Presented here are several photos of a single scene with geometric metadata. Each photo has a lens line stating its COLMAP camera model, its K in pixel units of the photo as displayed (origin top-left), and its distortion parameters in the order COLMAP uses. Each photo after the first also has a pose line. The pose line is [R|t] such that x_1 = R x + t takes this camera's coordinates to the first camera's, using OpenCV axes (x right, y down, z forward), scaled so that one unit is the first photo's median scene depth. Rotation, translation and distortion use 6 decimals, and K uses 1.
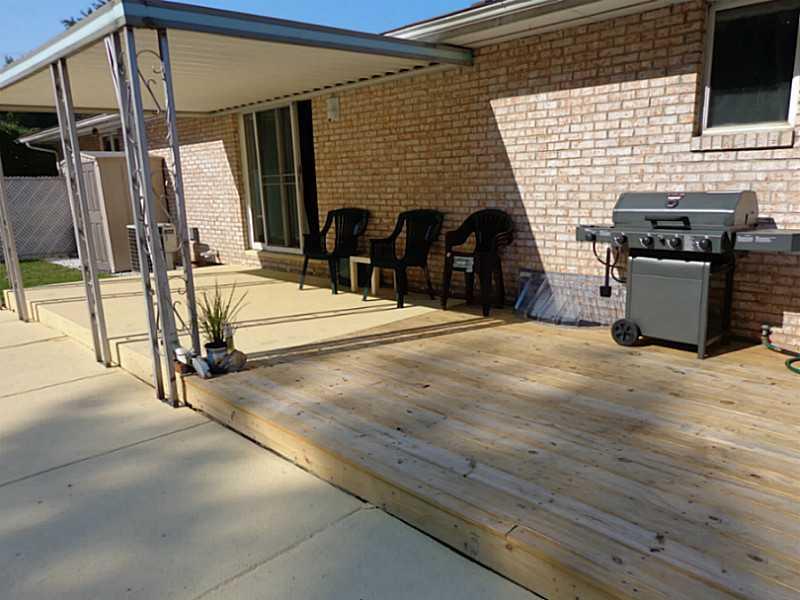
lens RADIAL K [[590.5, 0, 400.0], [0, 590.5, 300.0], [0, 0, 1]] dist [0.029188, 0.000429]
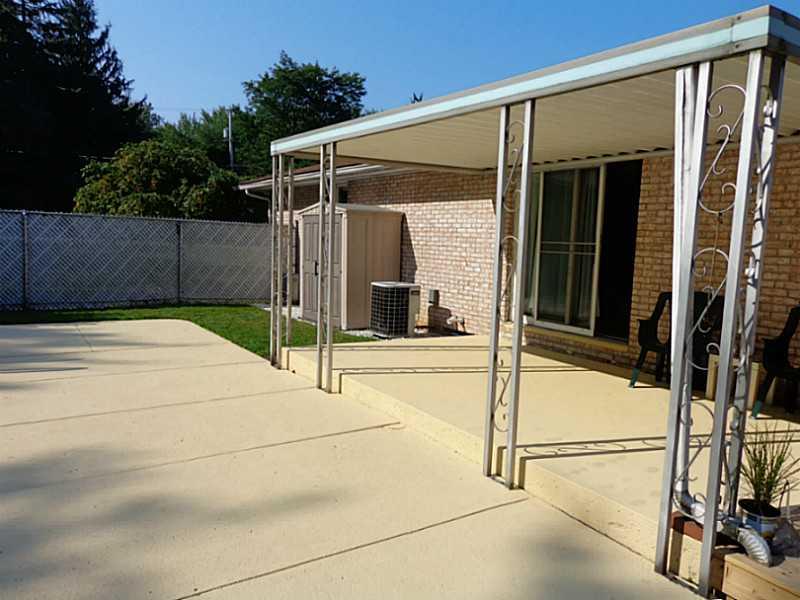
lens RADIAL K [[590.9, 0, 402.0], [0, 590.9, 312.0], [0, 0, 1]] dist [-0.000571, 0.001551]
pose [[0.978645, 0.094076, -0.182765, -0.260840], [-0.107708, 0.991981, -0.066129, -0.024697], [0.175078, 0.084402, 0.980930, 0.105983]]
